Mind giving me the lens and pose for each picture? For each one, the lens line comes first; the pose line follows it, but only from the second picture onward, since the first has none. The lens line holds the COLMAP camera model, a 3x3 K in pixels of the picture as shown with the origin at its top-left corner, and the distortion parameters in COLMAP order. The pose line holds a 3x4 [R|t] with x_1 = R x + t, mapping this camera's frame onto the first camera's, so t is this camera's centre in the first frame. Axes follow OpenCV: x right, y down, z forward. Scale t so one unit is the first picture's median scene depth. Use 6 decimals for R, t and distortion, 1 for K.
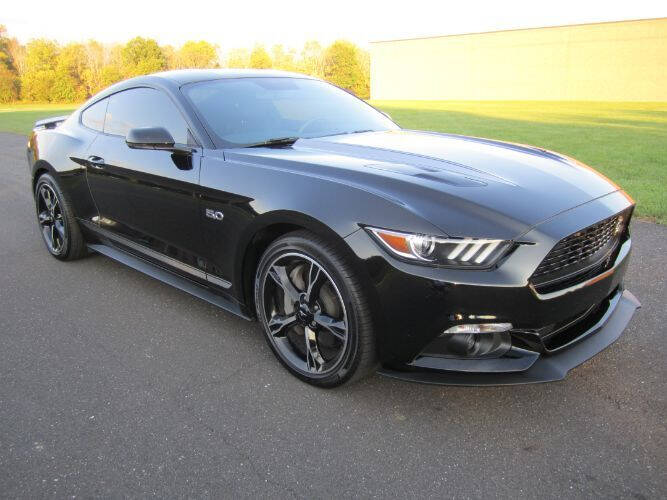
lens RADIAL K [[557.1, 0, 330.2], [0, 557.1, 258.9], [0, 0, 1]] dist [-0.059428, 0.009777]
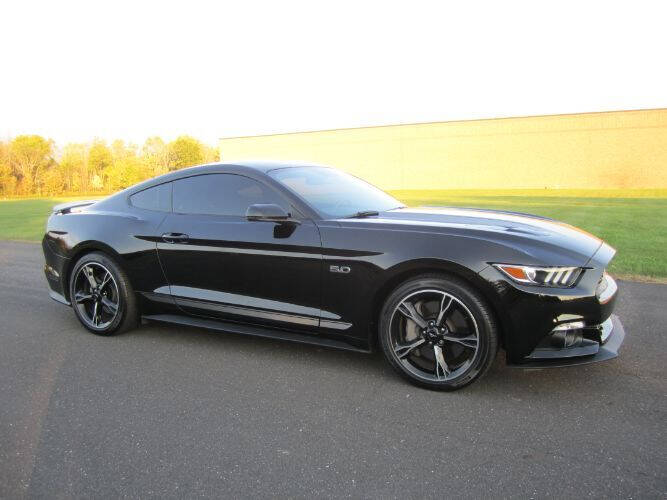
lens RADIAL K [[557.1, 0, 330.2], [0, 557.1, 258.9], [0, 0, 1]] dist [-0.059428, 0.009777]
pose [[0.960418, -0.043749, 0.275106, -0.637807], [0.087337, 0.985087, -0.148246, 0.092213], [-0.264518, 0.166405, 0.949916, -0.233564]]
